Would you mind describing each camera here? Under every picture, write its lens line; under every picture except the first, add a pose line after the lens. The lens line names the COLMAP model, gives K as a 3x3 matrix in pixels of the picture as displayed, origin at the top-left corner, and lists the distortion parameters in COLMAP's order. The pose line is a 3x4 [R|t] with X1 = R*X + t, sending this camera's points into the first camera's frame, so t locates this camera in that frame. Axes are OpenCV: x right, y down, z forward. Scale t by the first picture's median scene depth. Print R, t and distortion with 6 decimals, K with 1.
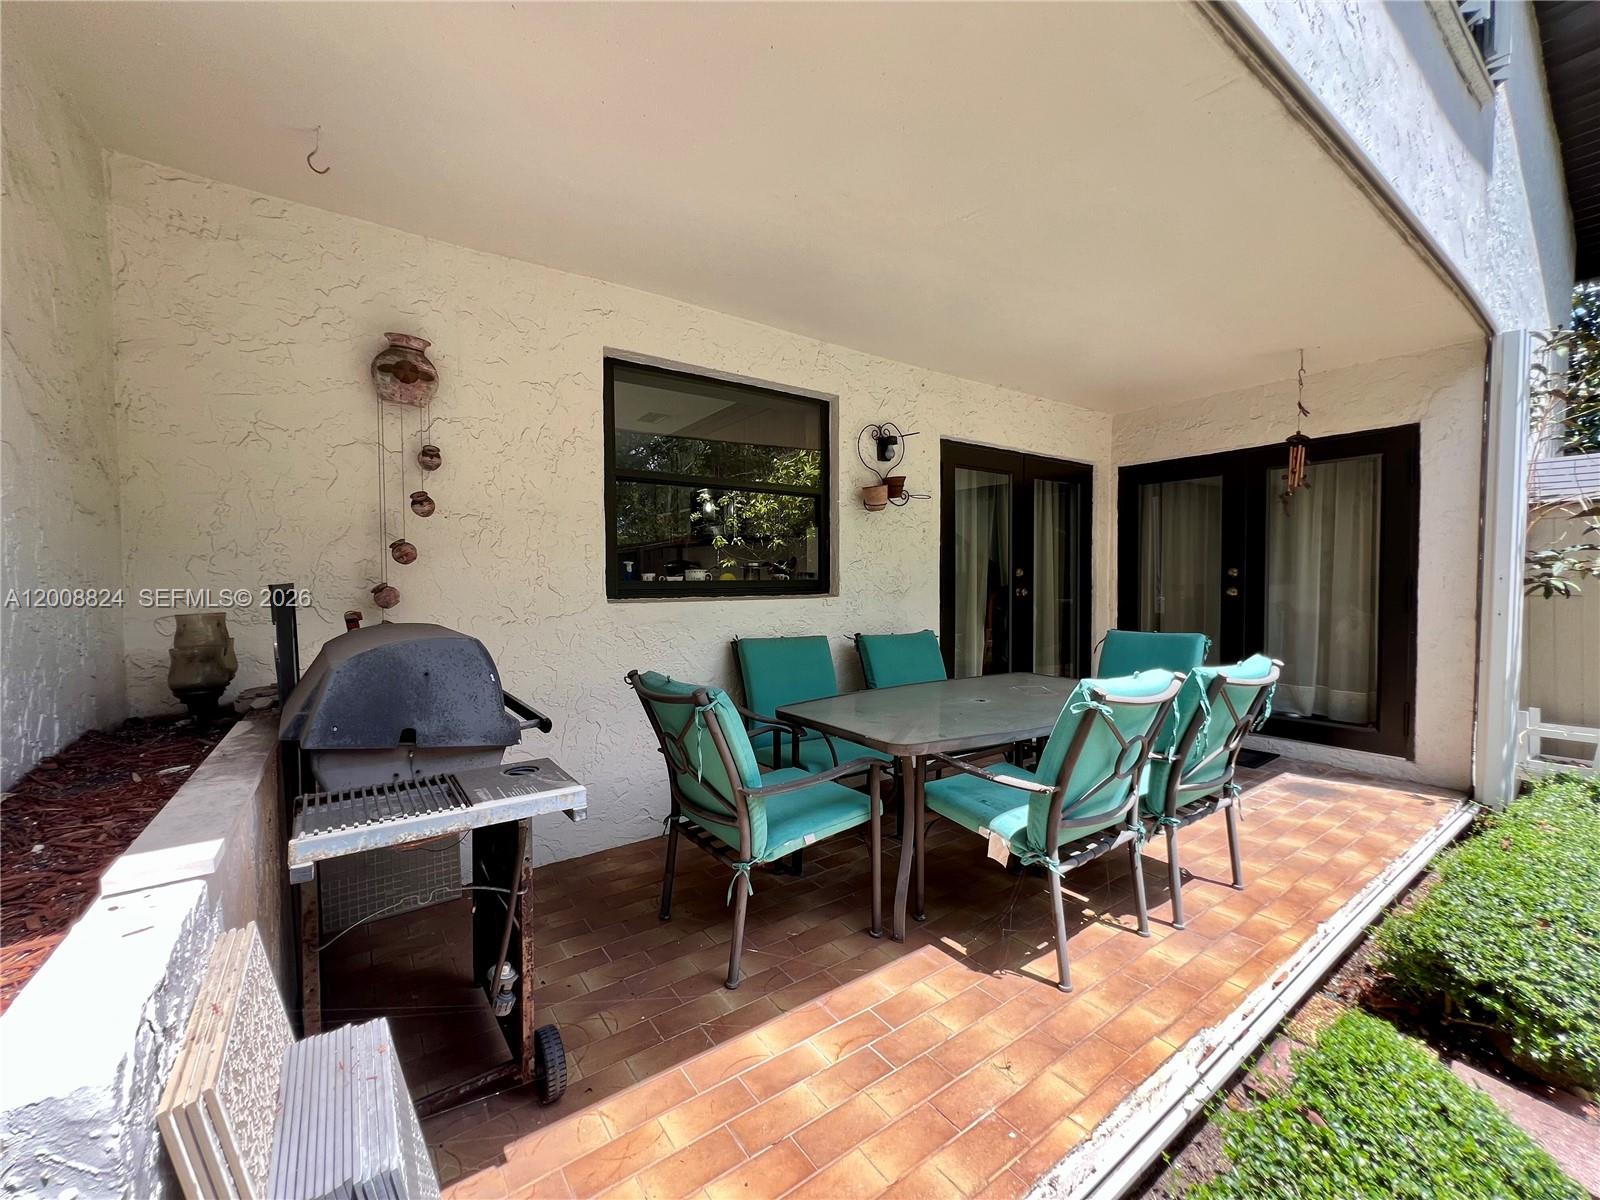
lens RADIAL K [[640.0, 0, 802.1], [0, 640.0, 605.4], [0, 0, 1]] dist [-0.000602, -0.000134]
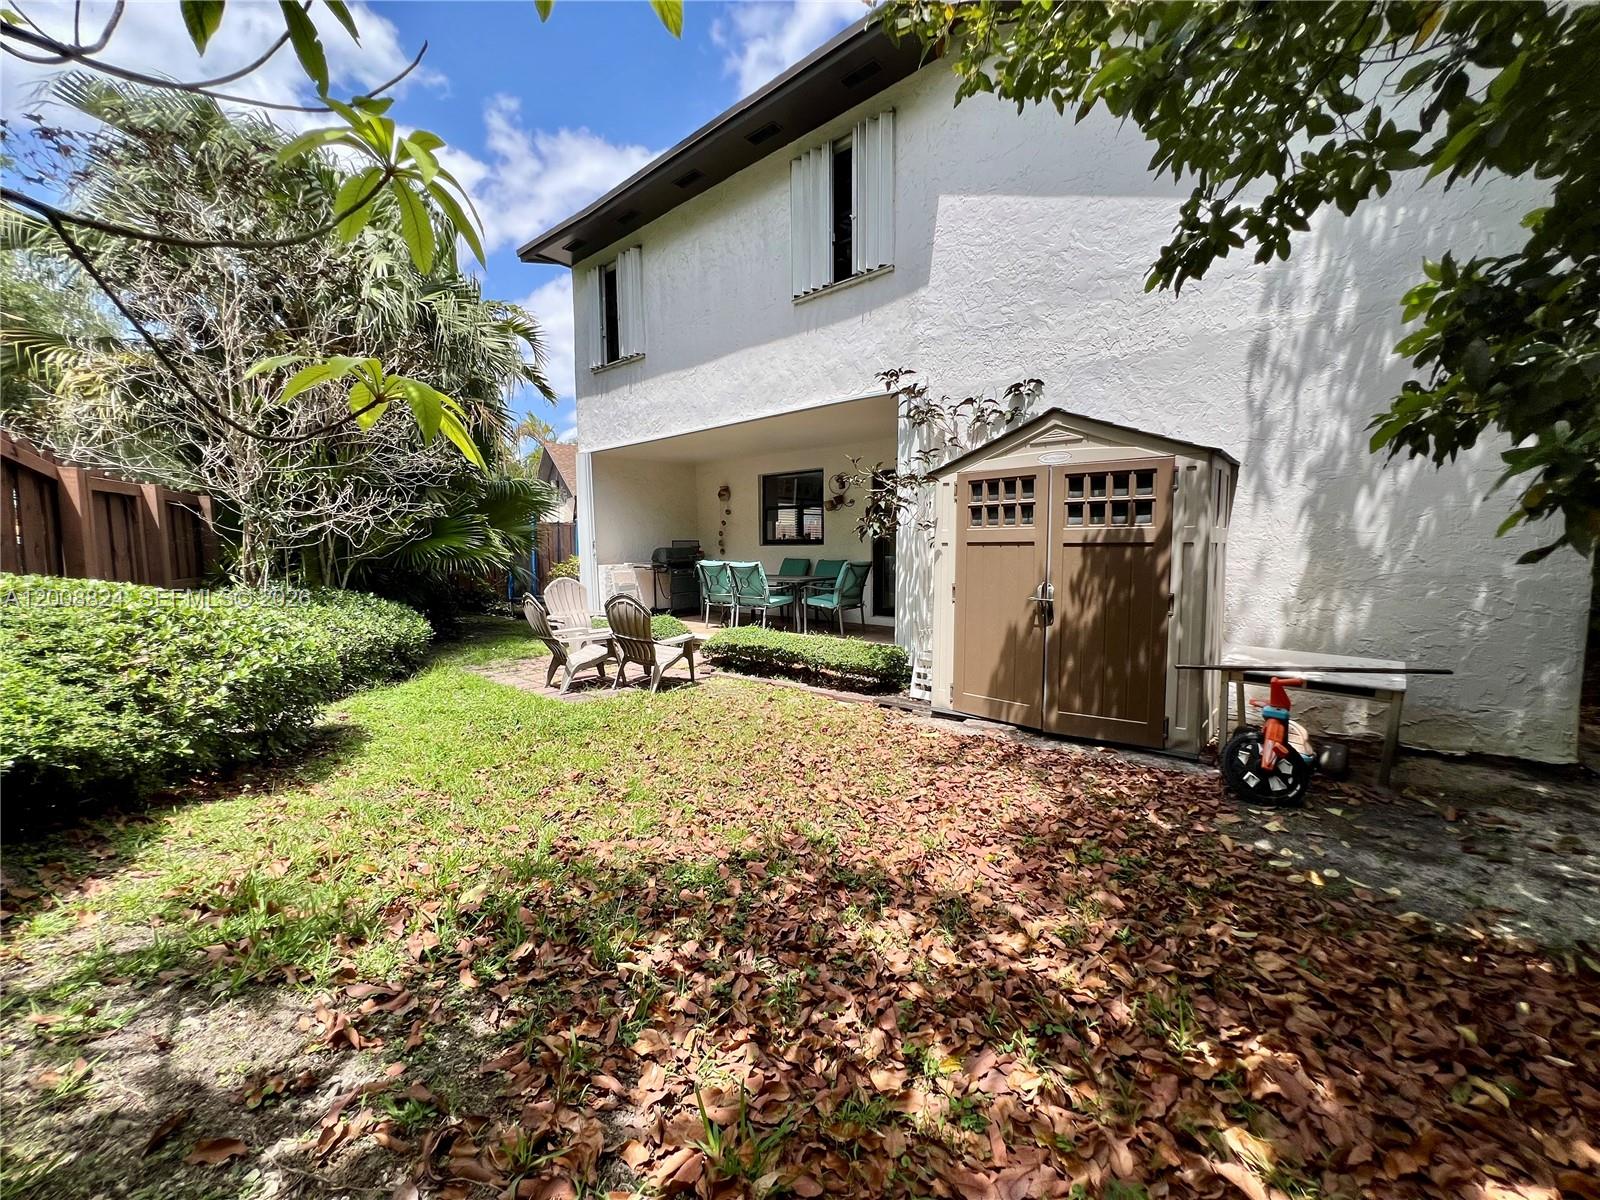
lens RADIAL K [[640.0, 0, 801.0], [0, 640.0, 597.9], [0, 0, 1]] dist [-0.000602, -0.000134]
pose [[0.226888, 0.088908, -0.969854, 2.865460], [-0.027658, 0.996011, 0.084835, -0.021903], [0.973528, 0.007576, 0.228442, 0.363911]]
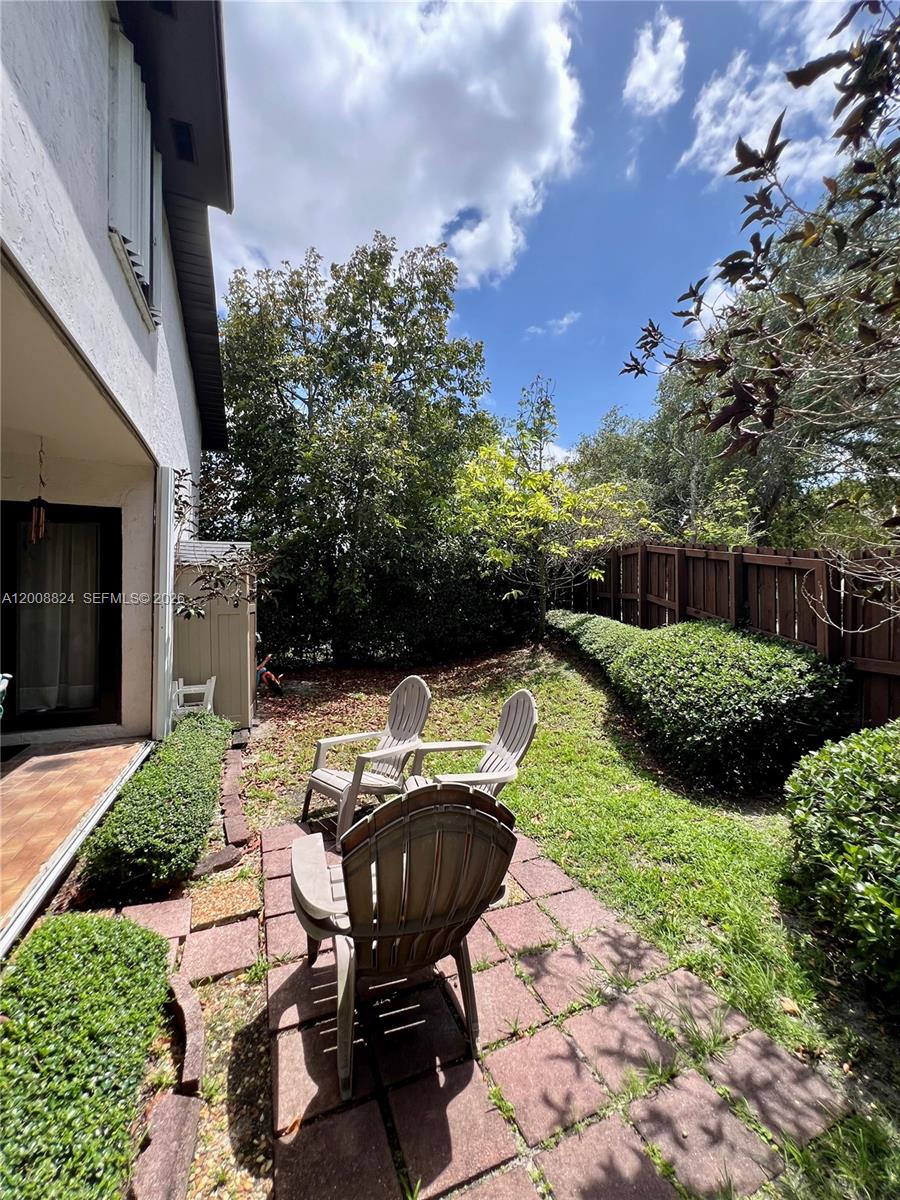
lens RADIAL K [[480.0, 0, 447.8], [0, 480.0, 598.8], [0, 0, 1]] dist [-0.000602, -0.000134]
pose [[0.242443, 0.011711, 0.970095, 0.016986], [0.035817, 0.999137, -0.021013, -0.009471], [-0.969504, 0.039840, 0.241814, -0.070849]]
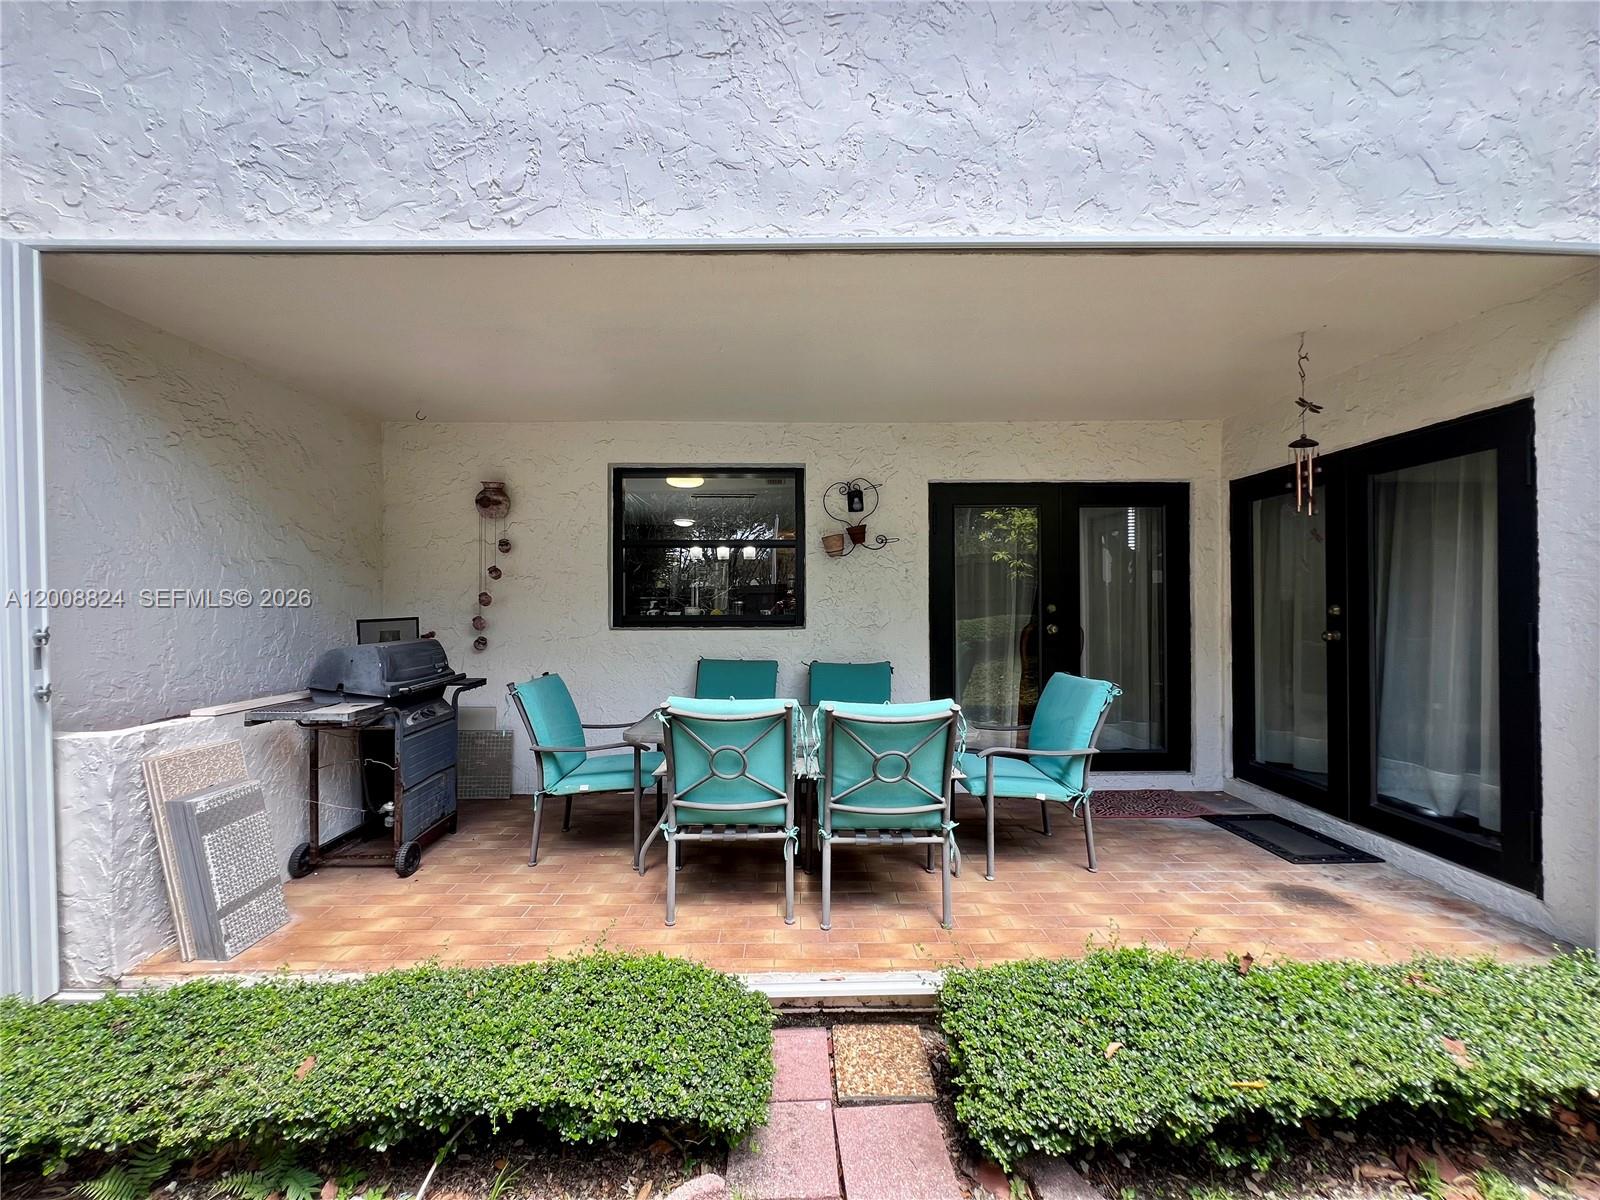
lens RADIAL K [[640.0, 0, 799.3], [0, 640.0, 605.2], [0, 0, 1]] dist [-0.000602, -0.000134]
pose [[0.821771, 0.005214, -0.569794, 0.823439], [-0.025844, 0.999270, -0.028129, -0.027785], [0.569232, 0.037842, 0.821306, 0.008538]]
